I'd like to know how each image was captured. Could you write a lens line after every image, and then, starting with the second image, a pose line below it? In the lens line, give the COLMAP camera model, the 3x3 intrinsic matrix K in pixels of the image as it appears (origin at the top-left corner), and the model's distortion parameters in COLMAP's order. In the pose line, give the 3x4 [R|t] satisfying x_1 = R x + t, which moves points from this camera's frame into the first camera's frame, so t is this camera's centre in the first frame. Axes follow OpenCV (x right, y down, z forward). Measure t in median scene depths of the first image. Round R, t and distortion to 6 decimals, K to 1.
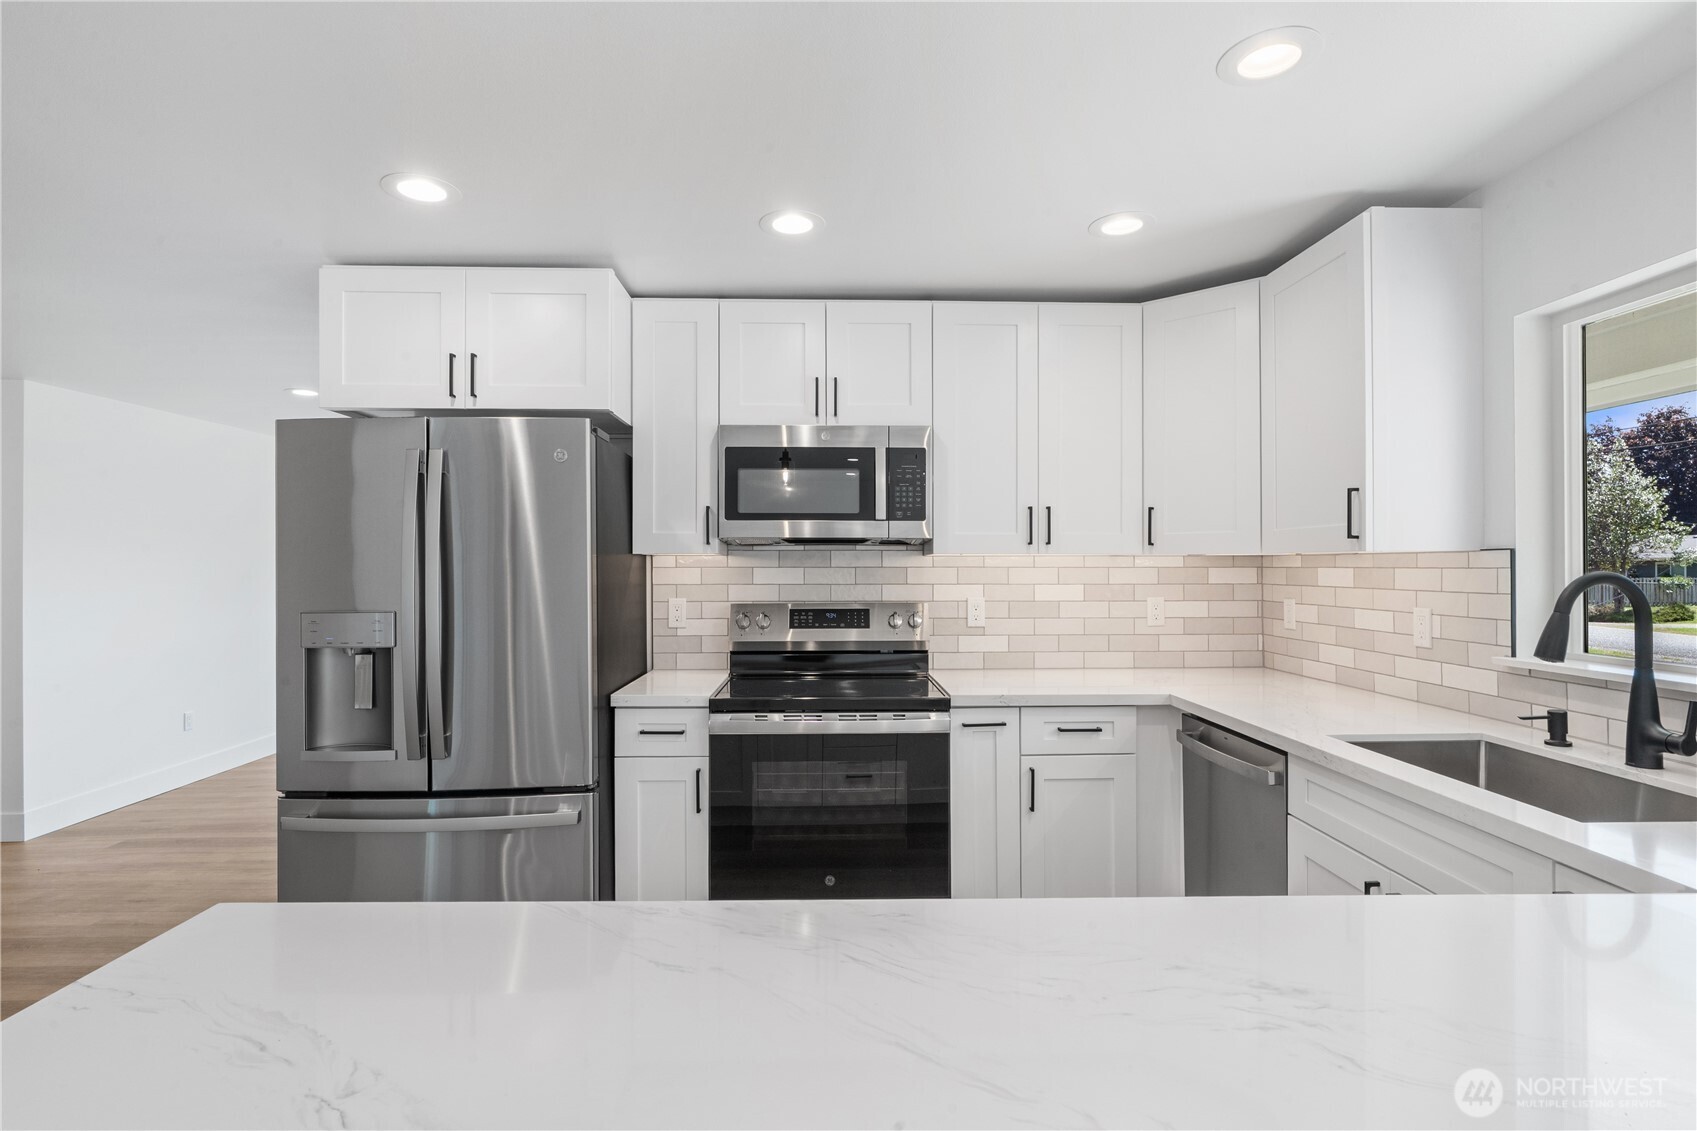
lens RADIAL K [[823.1, 0, 850.3], [0, 823.1, 566.0], [0, 0, 1]] dist [-0.006994, -0.000273]
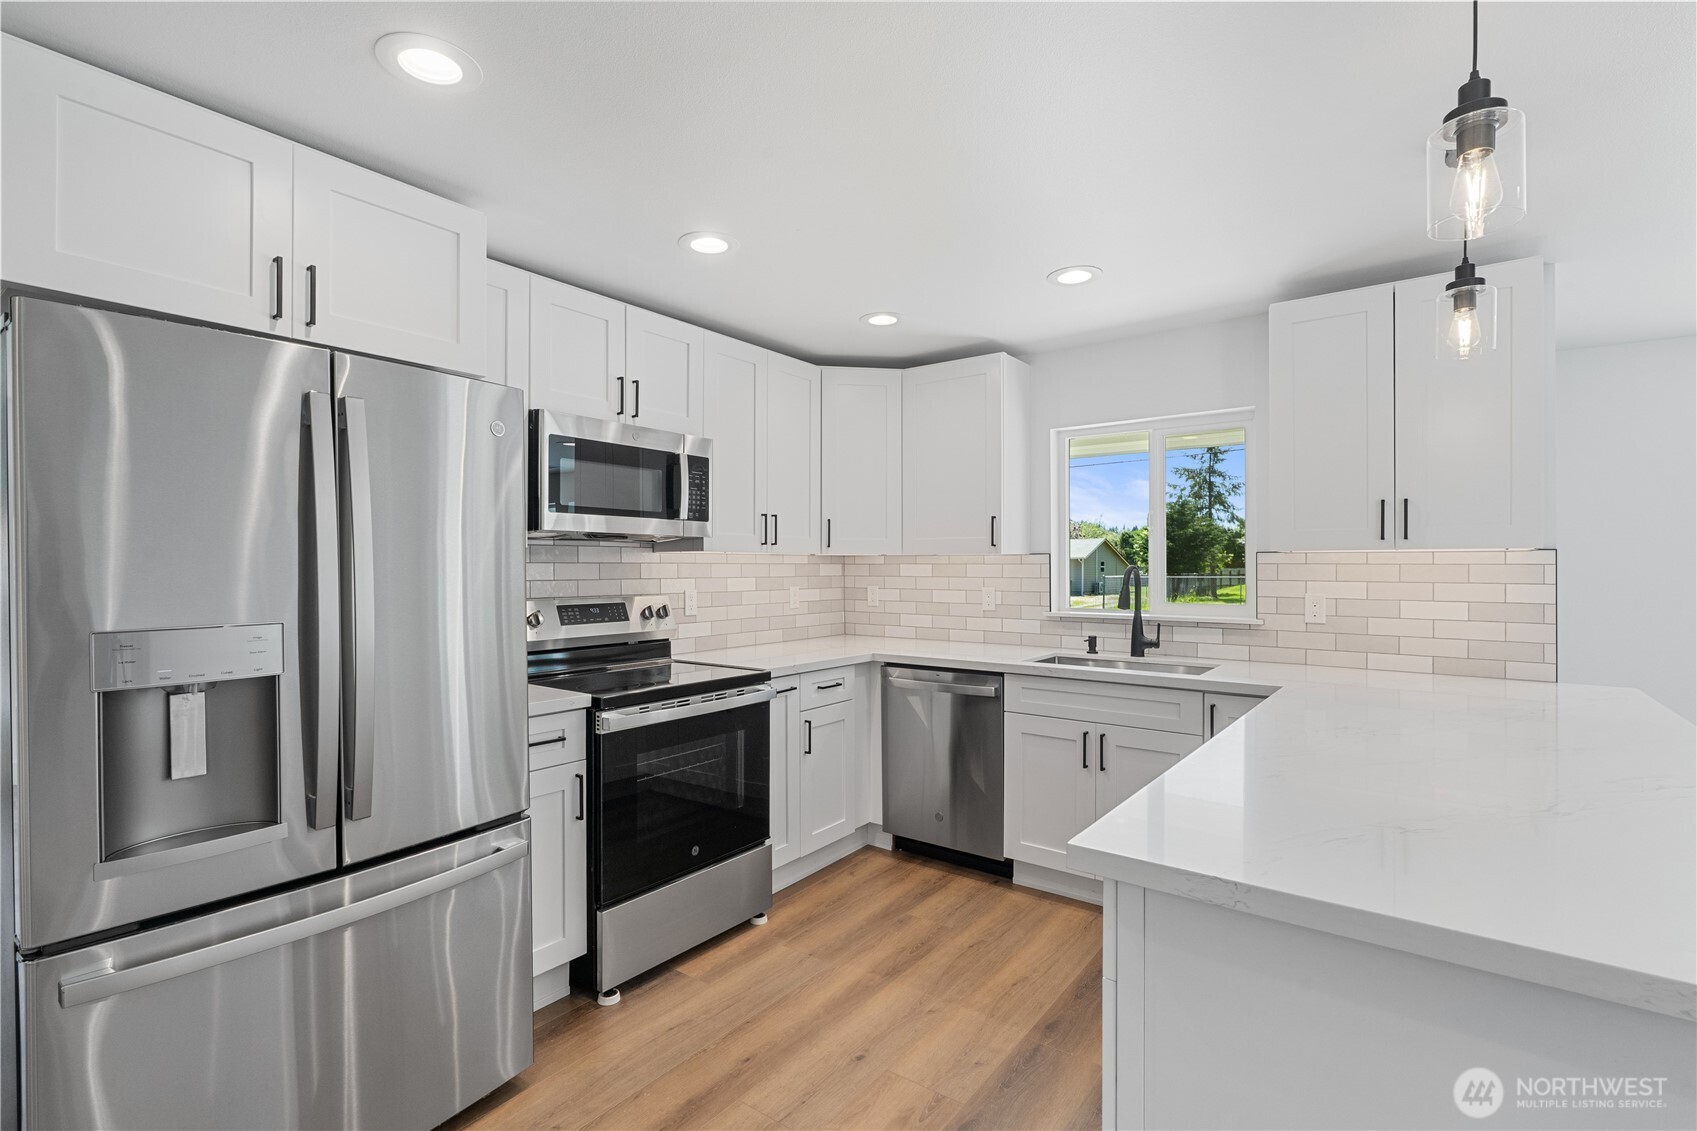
lens RADIAL K [[771.0, 0, 851.0], [0, 771.0, 568.4], [0, 0, 1]] dist [0.000787, -0.000265]
pose [[0.633004, -0.001981, 0.774146, -0.600197], [-0.002190, 0.999988, 0.004350, 0.004038], [-0.774145, -0.004449, 0.632992, 0.172100]]
